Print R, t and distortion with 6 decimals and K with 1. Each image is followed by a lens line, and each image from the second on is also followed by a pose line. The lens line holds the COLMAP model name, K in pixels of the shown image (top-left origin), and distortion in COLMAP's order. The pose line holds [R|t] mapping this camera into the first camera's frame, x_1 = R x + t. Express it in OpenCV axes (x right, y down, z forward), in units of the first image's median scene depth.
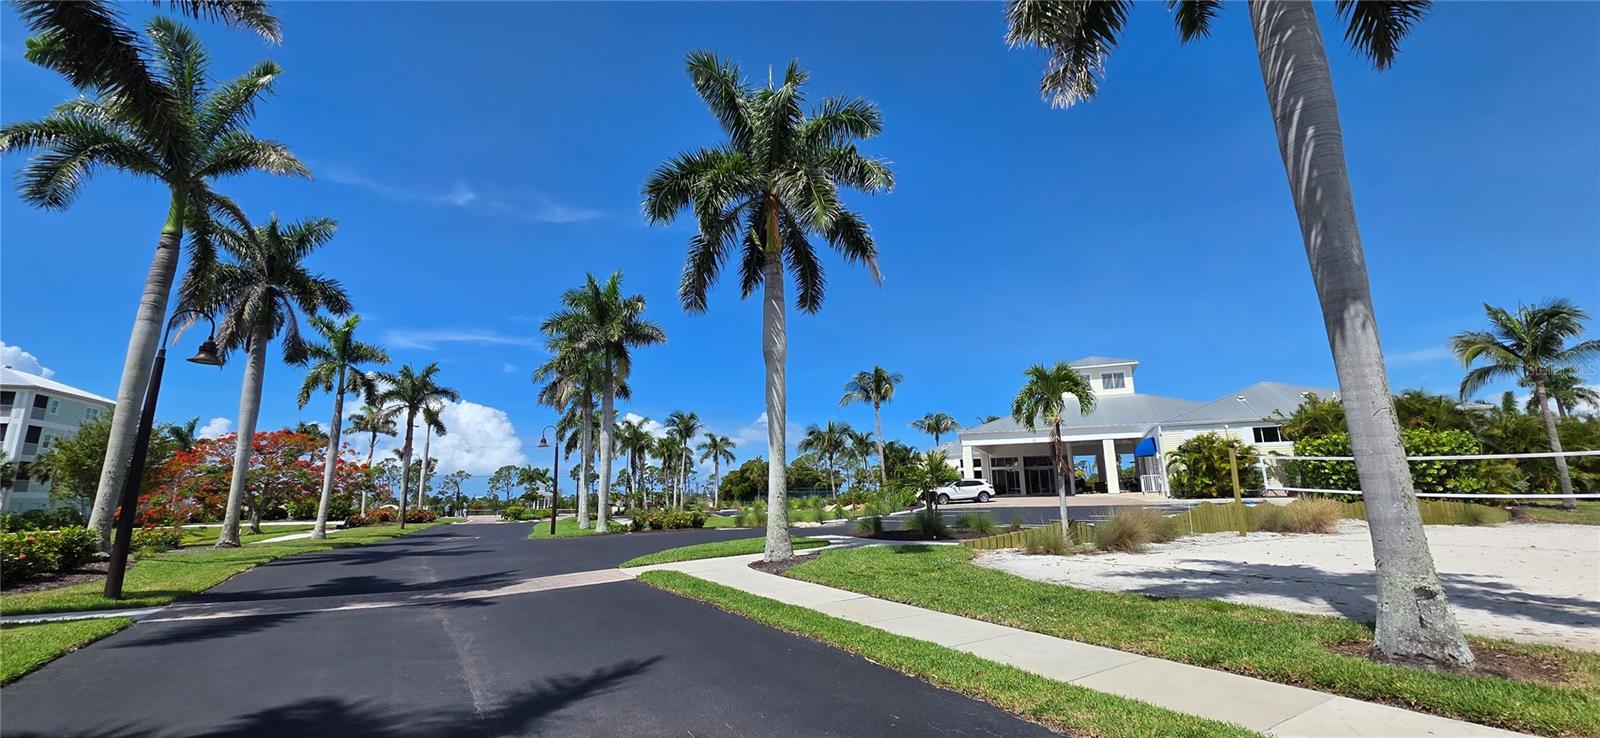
lens RADIAL K [[633.4, 0, 803.9], [0, 633.4, 364.9], [0, 0, 1]] dist [-0.002244, -0.000101]
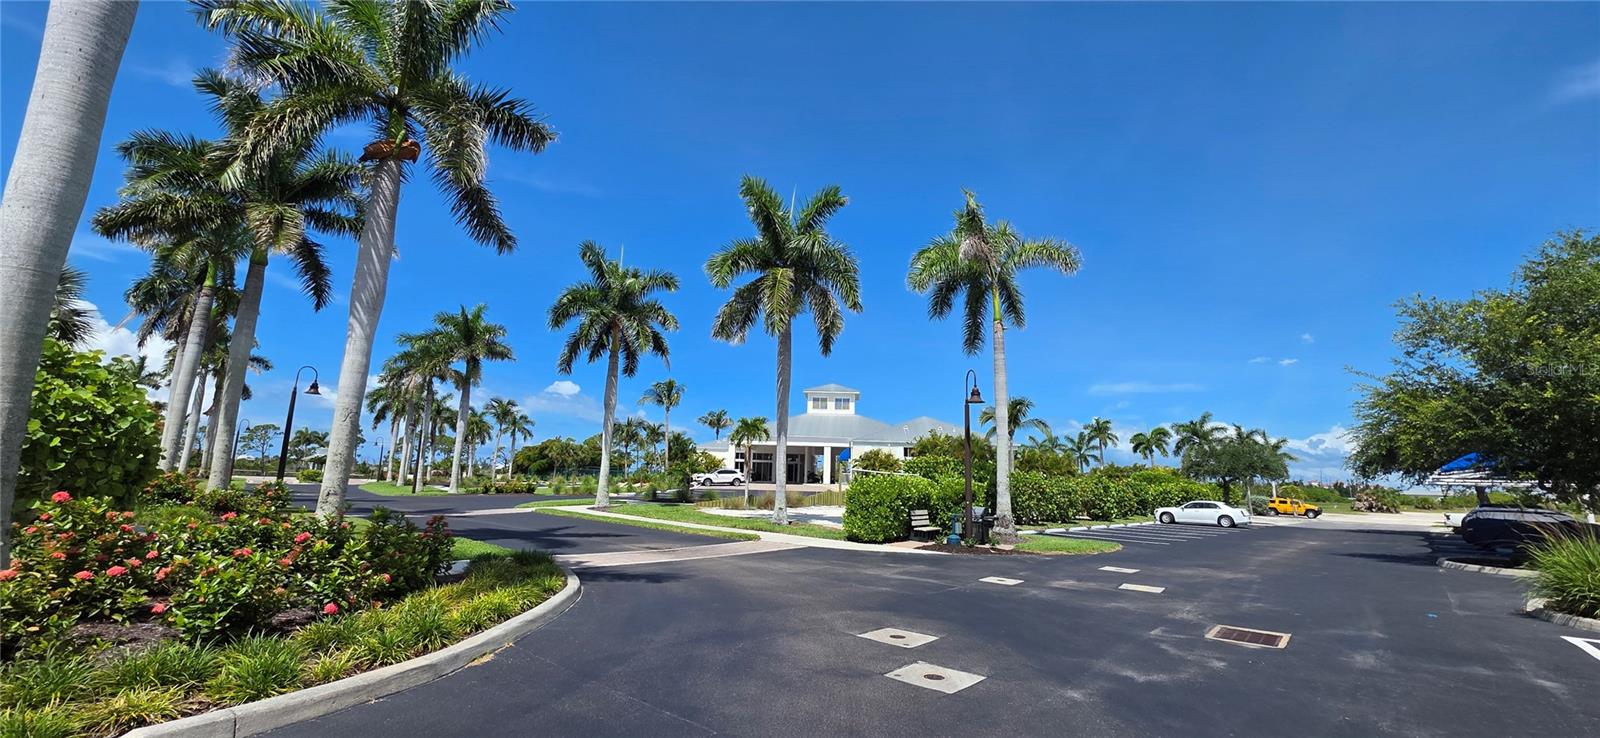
lens RADIAL K [[633.4, 0, 803.9], [0, 633.4, 364.9], [0, 0, 1]] dist [-0.002244, -0.000101]
pose [[0.946064, 0.105826, 0.306208, -0.031081], [-0.114229, 0.993408, 0.009602, -0.076808], [-0.303173, -0.044062, 0.951916, -0.355733]]
